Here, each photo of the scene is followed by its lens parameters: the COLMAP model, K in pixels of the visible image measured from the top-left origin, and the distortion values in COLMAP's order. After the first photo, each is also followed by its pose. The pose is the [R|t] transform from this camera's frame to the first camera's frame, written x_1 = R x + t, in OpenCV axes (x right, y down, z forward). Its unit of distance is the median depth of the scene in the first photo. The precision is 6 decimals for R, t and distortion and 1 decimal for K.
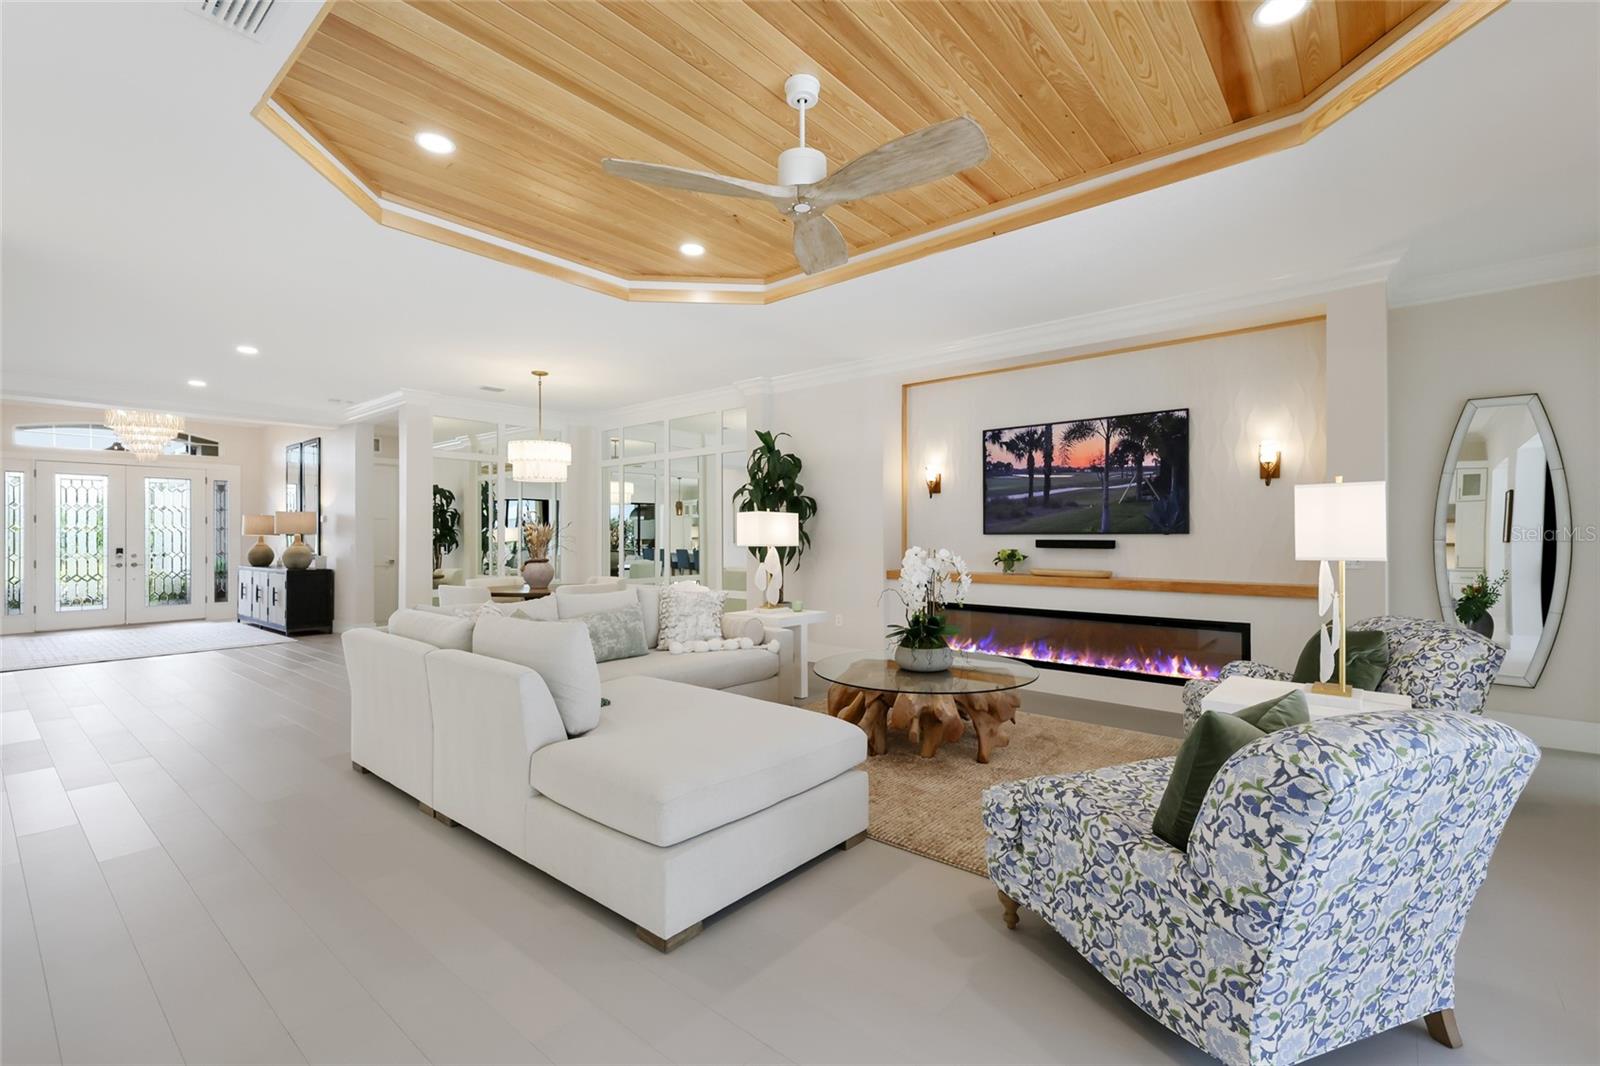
lens RADIAL K [[711.6, 0, 799.5], [0, 711.6, 534.4], [0, 0, 1]] dist [0.012105, 0.000332]
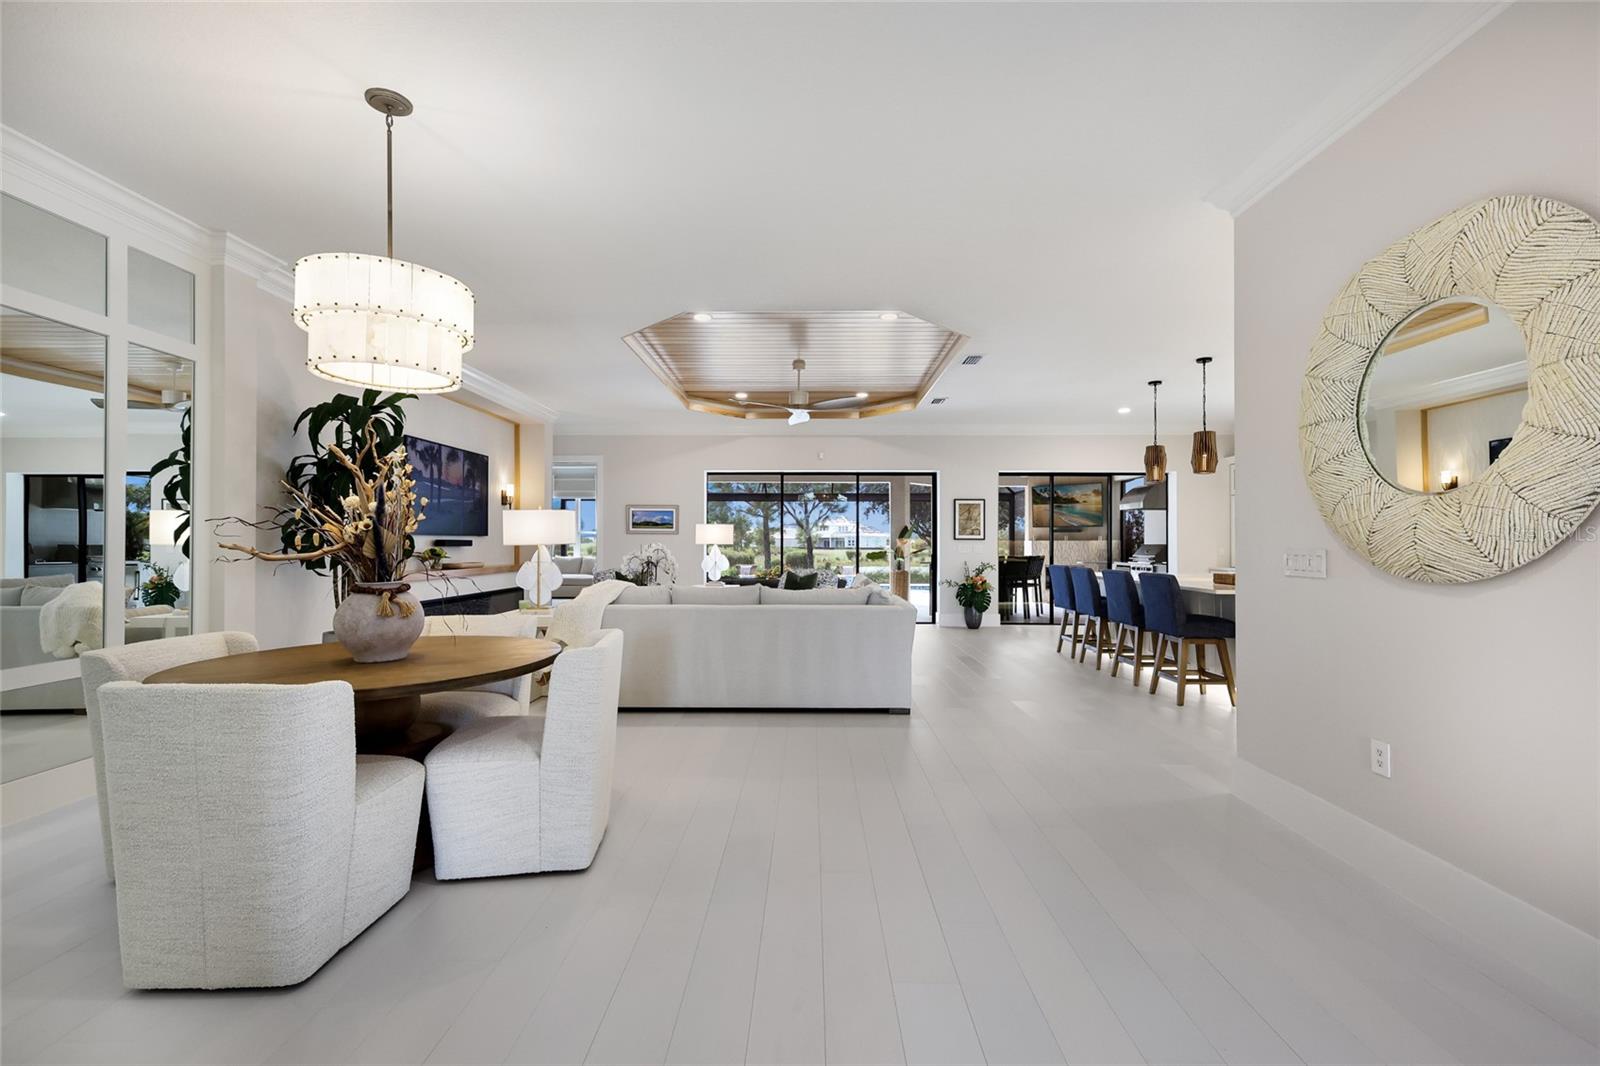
lens RADIAL K [[711.6, 0, 812.4], [0, 711.6, 534.8], [0, 0, 1]] dist [0.012105, 0.000332]
pose [[-0.648764, 0.009090, 0.760936, -0.924758], [-0.001536, 0.999911, -0.013254, 0.013299], [-0.760988, -0.009768, -0.648692, 1.225475]]
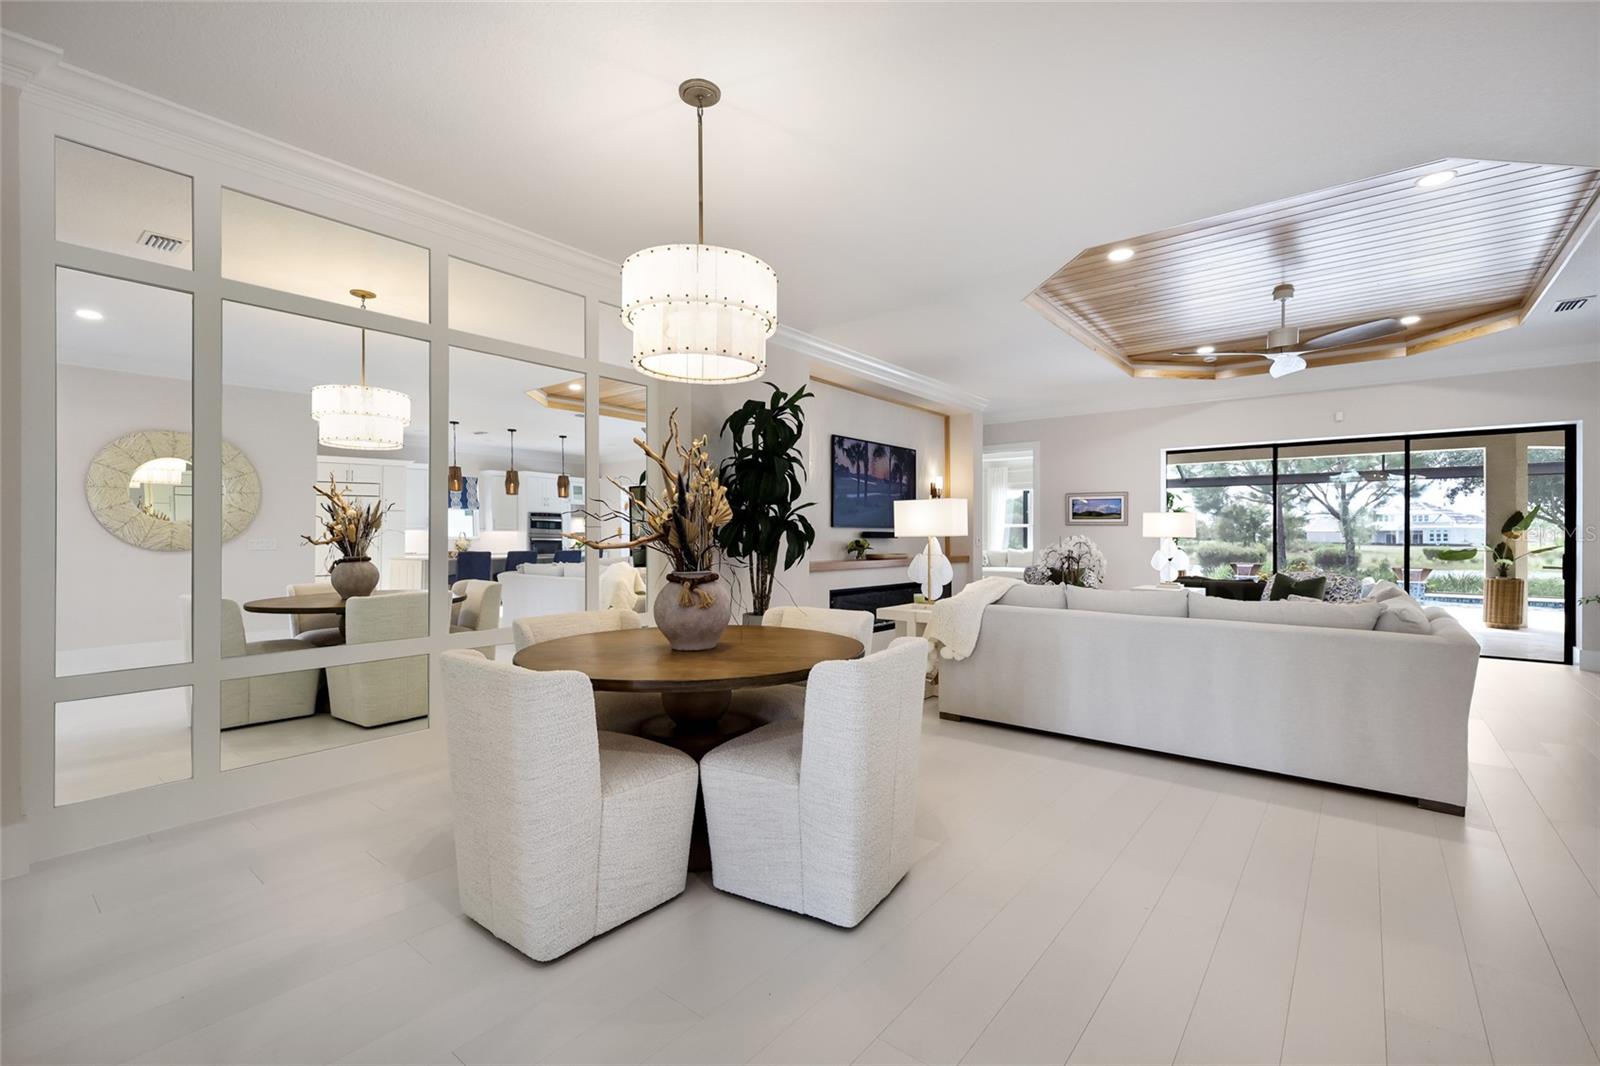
lens RADIAL K [[711.6, 0, 796.1], [0, 711.6, 533.9], [0, 0, 1]] dist [0.012105, 0.000332]
pose [[-0.030636, 0.003097, 0.999526, -0.863887], [-0.004475, 0.999985, -0.003236, 0.014660], [-0.999521, -0.004572, -0.030621, 1.093608]]
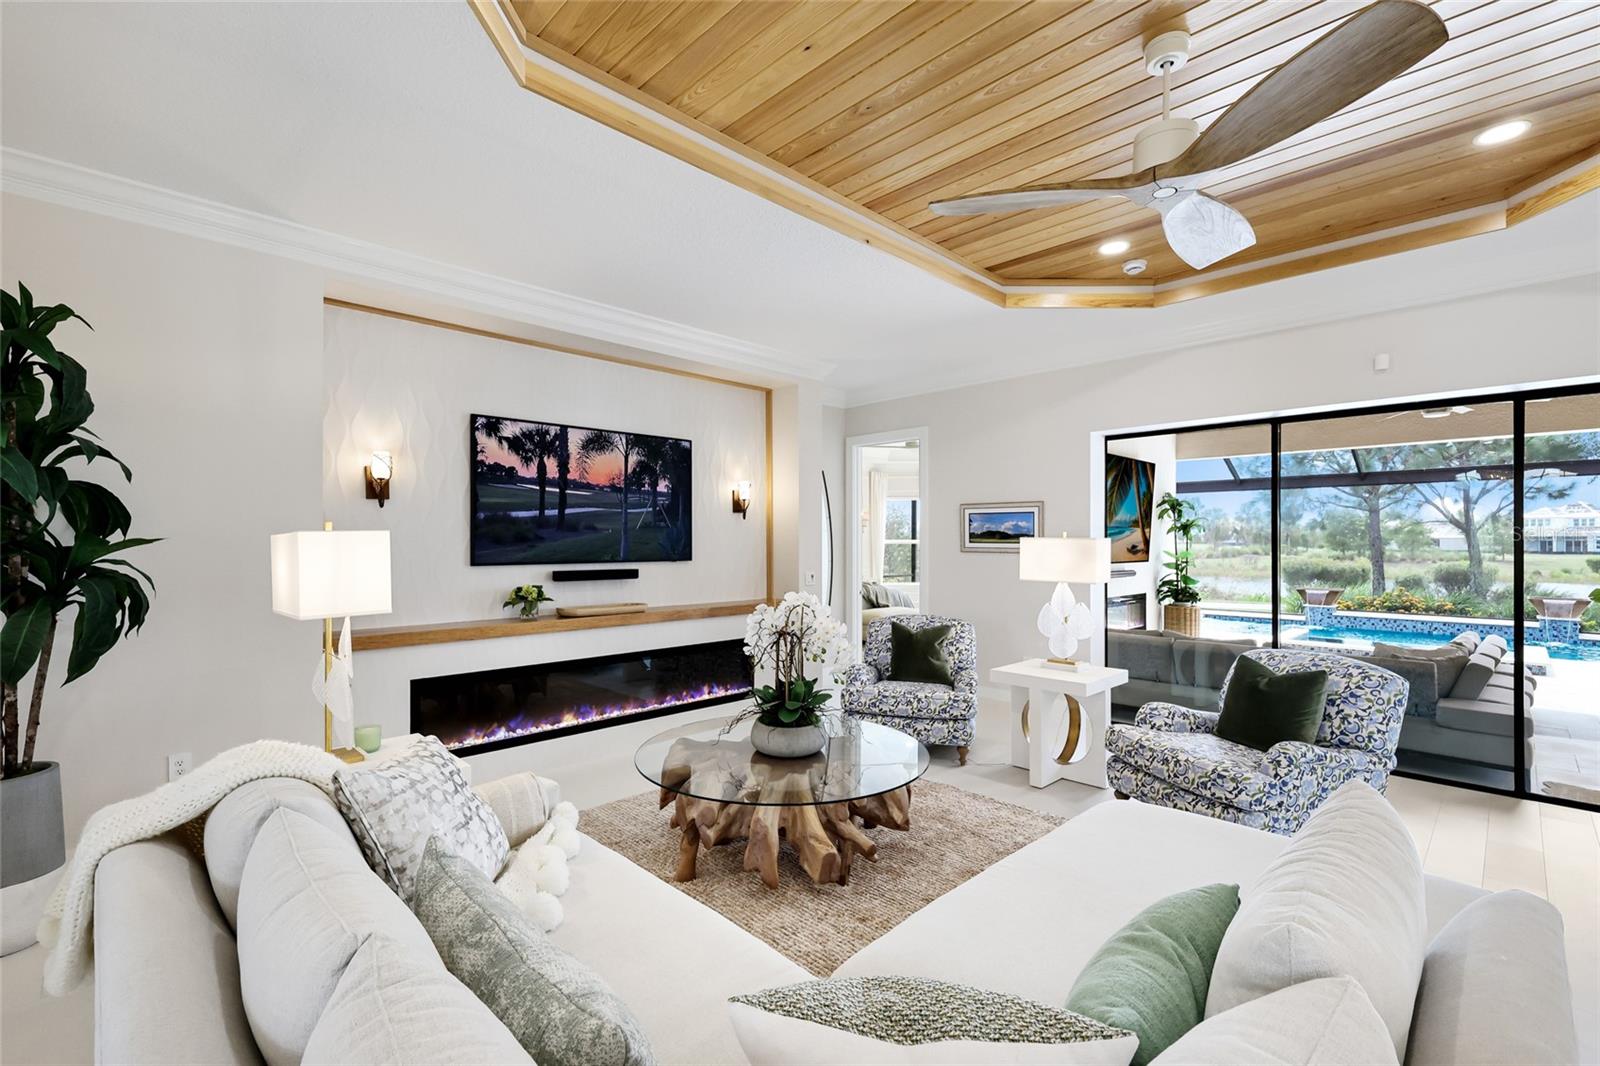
lens RADIAL K [[711.6, 0, 795.1], [0, 711.6, 539.2], [0, 0, 1]] dist [0.012105, 0.000332]
pose [[0.084502, 0.004866, 0.996411, -0.399140], [-0.002247, 0.999986, -0.004693, -0.022923], [-0.996421, -0.001842, 0.084512, 0.632847]]
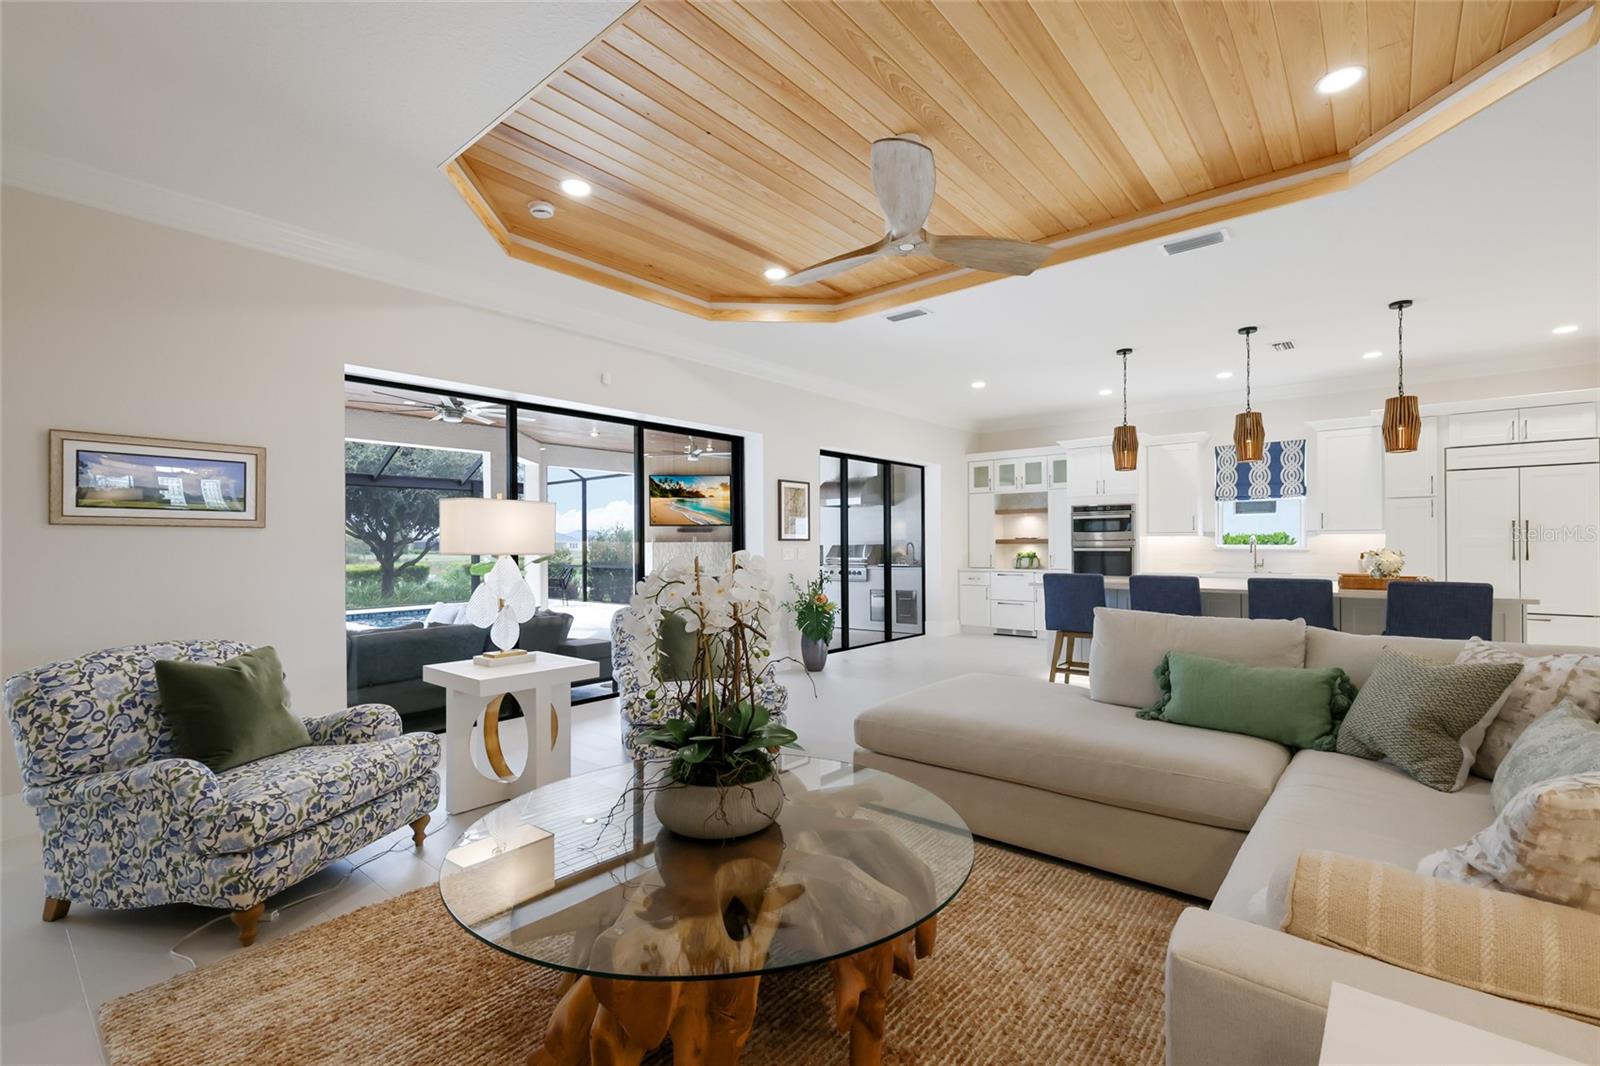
lens RADIAL K [[711.6, 0, 788.8], [0, 711.6, 526.1], [0, 0, 1]] dist [0.012105, 0.000332]
pose [[-0.999863, 0.014332, -0.008298, 0.092266], [0.014554, 0.999522, -0.027275, 0.011180], [0.007903, -0.027392, -0.999594, 0.990236]]
